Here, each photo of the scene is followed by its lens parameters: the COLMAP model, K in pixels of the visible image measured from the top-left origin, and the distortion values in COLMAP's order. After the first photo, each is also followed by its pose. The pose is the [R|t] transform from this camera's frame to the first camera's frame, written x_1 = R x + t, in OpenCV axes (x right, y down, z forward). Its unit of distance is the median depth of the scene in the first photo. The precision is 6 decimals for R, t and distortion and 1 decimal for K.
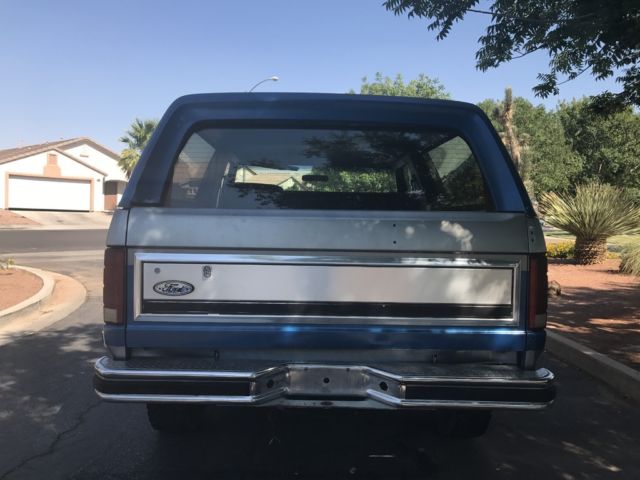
lens RADIAL K [[523.8, 0, 320.0], [0, 523.8, 237.7], [0, 0, 1]] dist [0.038465, -0.039630]
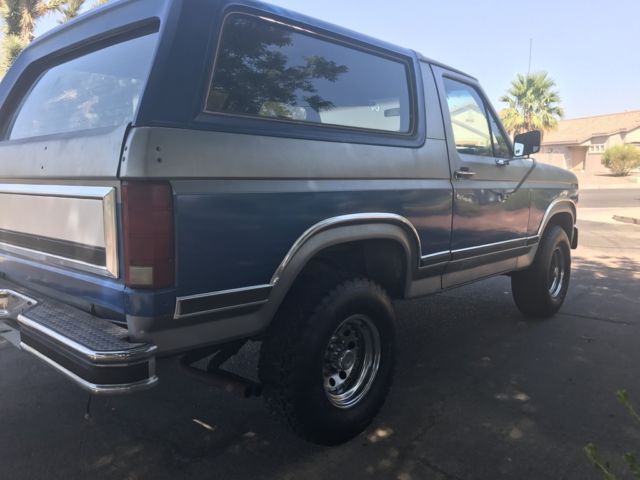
lens RADIAL K [[523.8, 0, 318.2], [0, 523.8, 243.5], [0, 0, 1]] dist [0.038465, -0.039630]
pose [[0.704246, 0.066273, -0.706856, 1.112781], [-0.012011, 0.996603, 0.081472, 0.056917], [0.709854, -0.048887, 0.702650, 0.701144]]
